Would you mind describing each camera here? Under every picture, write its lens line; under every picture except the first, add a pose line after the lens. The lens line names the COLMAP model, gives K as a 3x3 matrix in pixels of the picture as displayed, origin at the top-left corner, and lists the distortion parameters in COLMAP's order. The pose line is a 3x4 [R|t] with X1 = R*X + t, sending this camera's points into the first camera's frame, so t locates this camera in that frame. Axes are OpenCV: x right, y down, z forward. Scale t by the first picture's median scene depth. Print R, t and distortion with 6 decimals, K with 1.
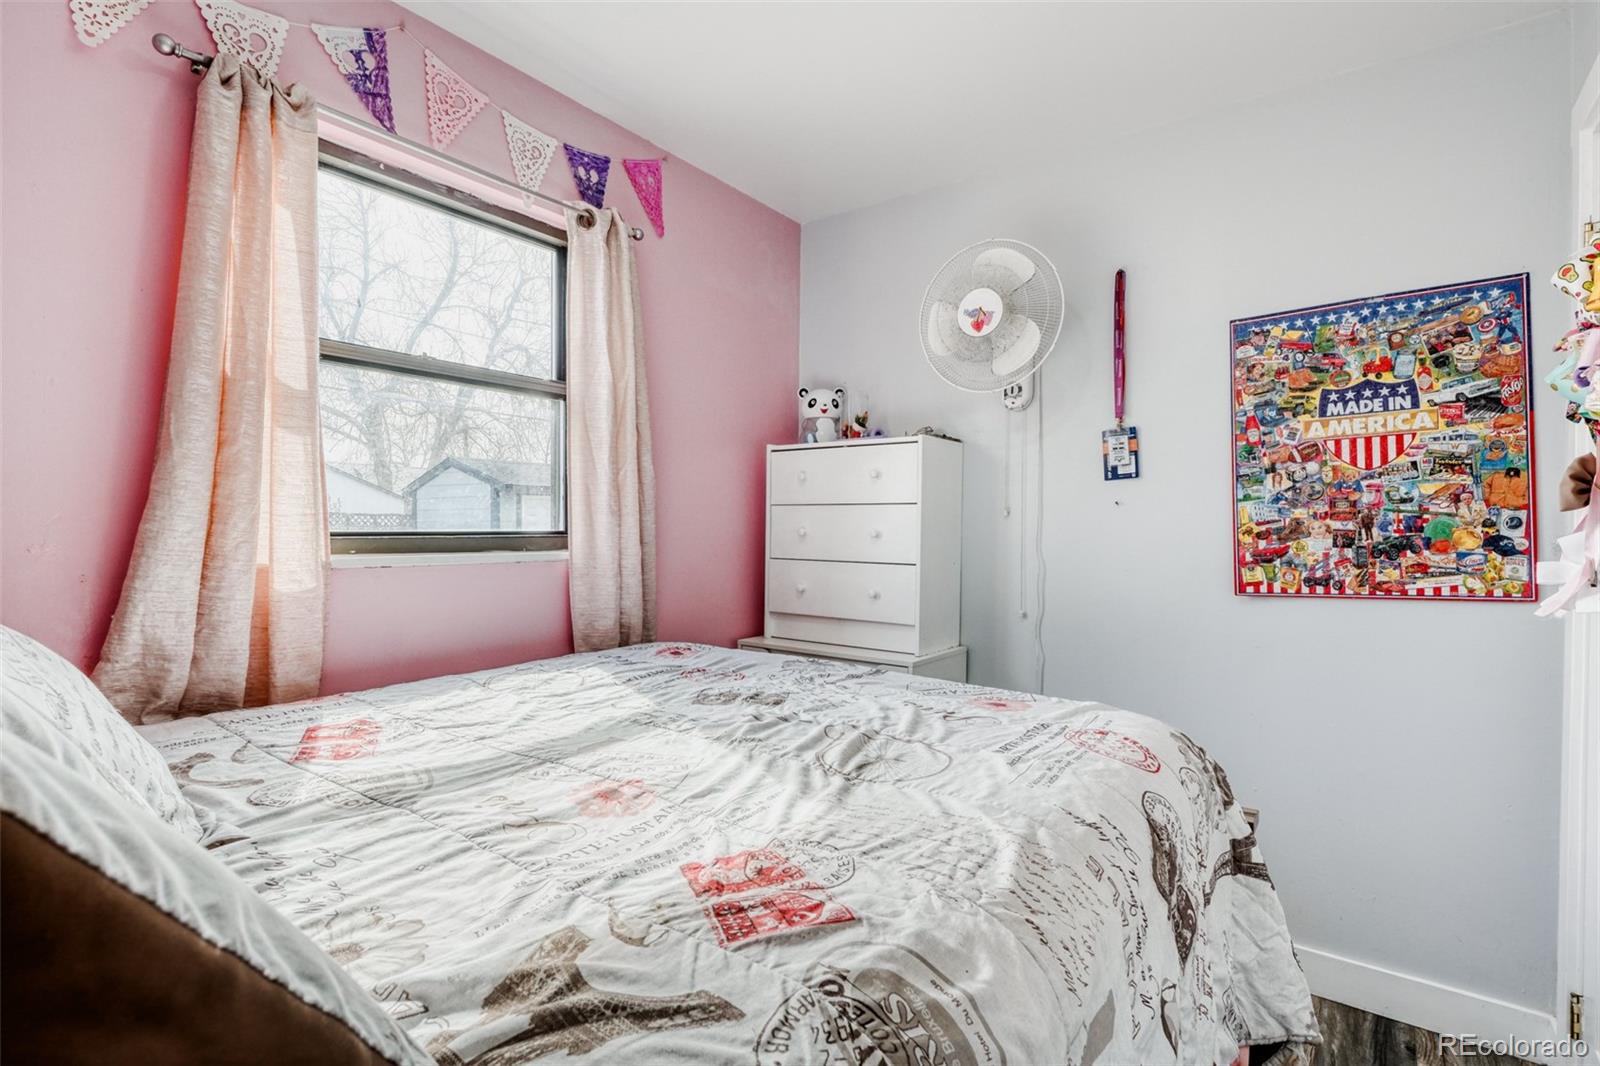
lens RADIAL K [[772.5, 0, 802.5], [0, 772.5, 533.9], [0, 0, 1]] dist [0.006584, -0.002207]
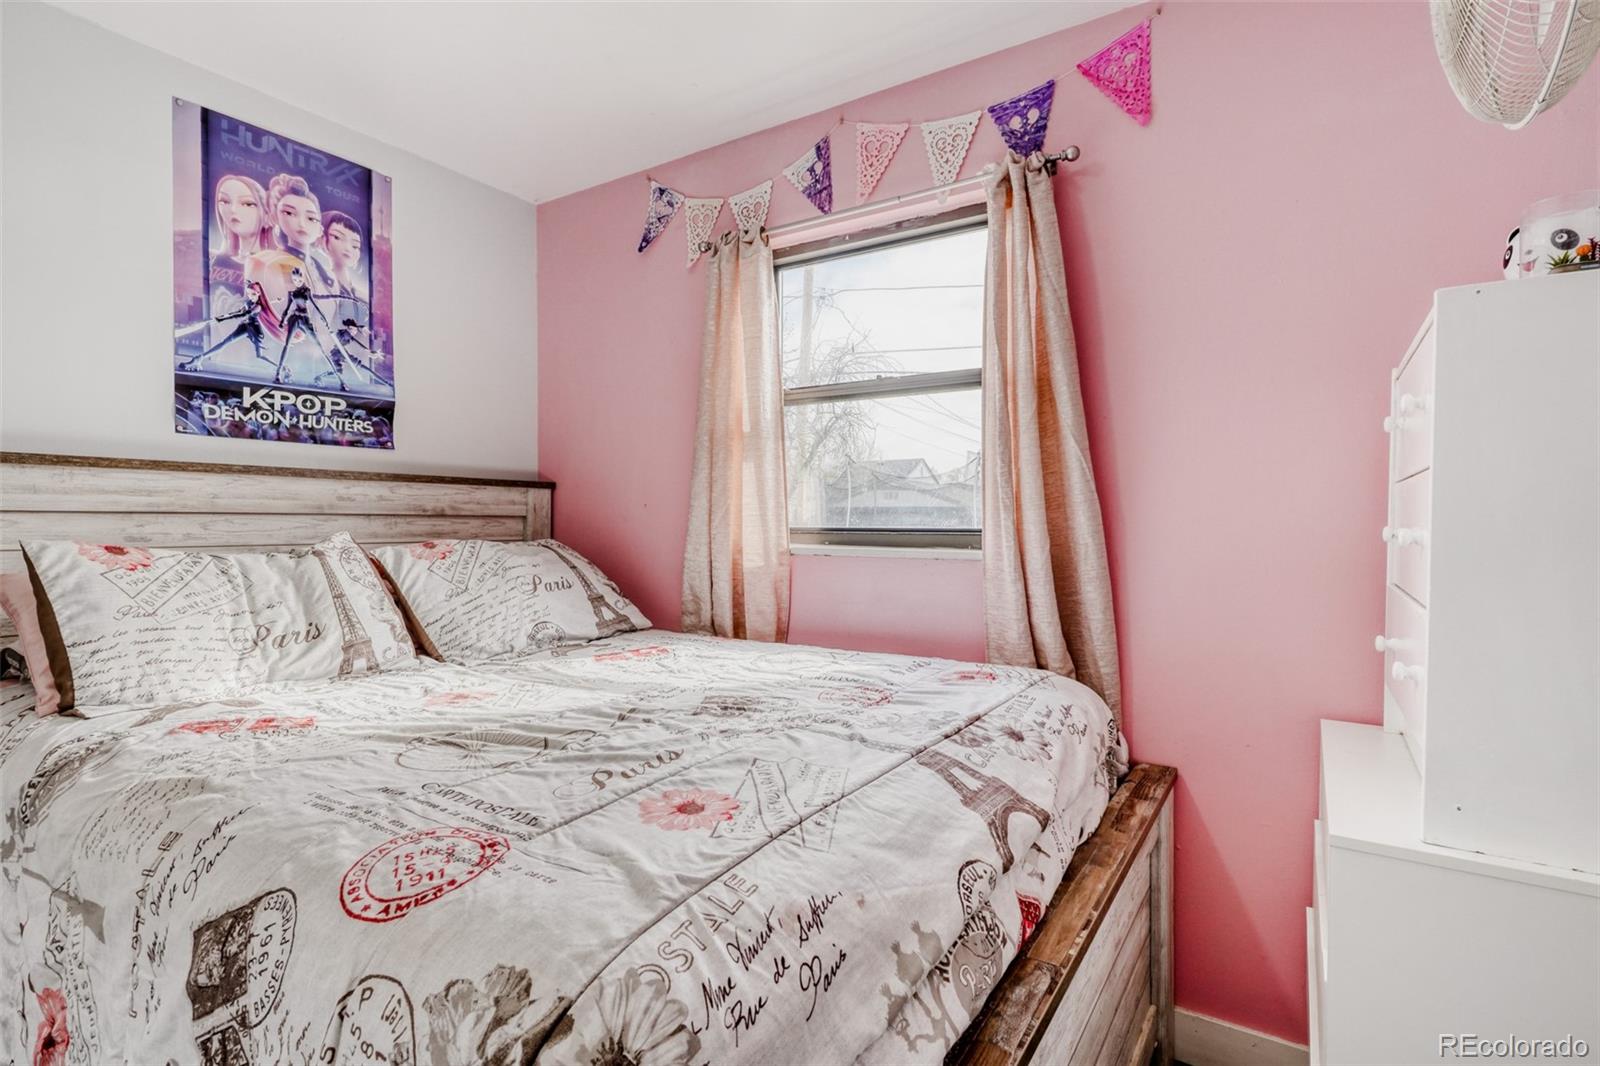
lens RADIAL K [[772.5, 0, 802.5], [0, 772.5, 533.9], [0, 0, 1]] dist [0.006584, -0.002207]
pose [[0.057552, 0.006581, -0.998321, 0.734024], [-0.013113, 0.999897, 0.005835, 0.000004], [0.998256, 0.012755, 0.057633, 0.892814]]
